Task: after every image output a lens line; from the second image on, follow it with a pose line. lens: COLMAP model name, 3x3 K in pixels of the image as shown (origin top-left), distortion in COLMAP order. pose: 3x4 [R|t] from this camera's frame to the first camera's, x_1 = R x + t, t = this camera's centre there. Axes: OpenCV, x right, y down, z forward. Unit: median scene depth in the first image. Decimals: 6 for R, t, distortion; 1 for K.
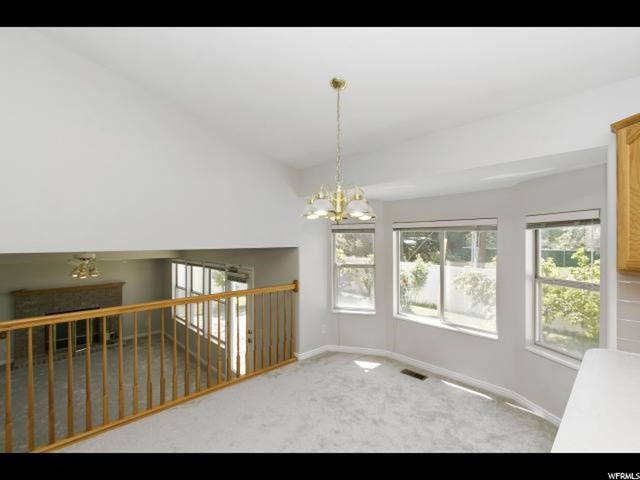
lens RADIAL K [[289.2, 0, 320.0], [0, 289.2, 240.0], [0, 0, 1]] dist [0.001339, -0.000301]
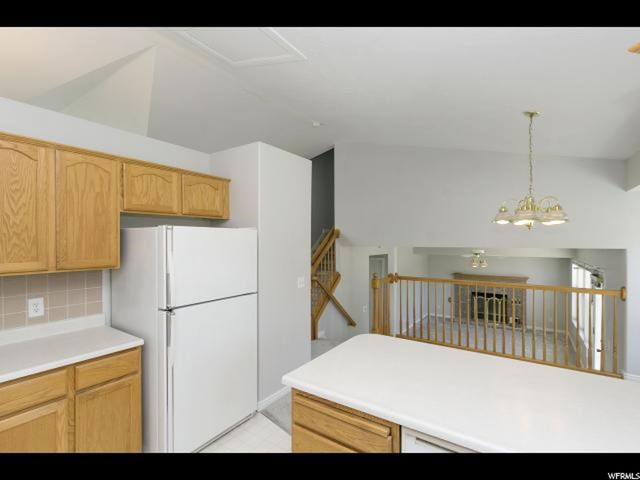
lens RADIAL K [[305.8, 0, 320.0], [0, 305.8, 240.0], [0, 0, 1]] dist [0.000347, -0.000341]
pose [[0.223143, 0.004436, -0.974776, 0.471191], [0.003183, 0.999981, 0.005280, -0.011273], [0.974781, -0.004281, 0.223124, -0.082344]]
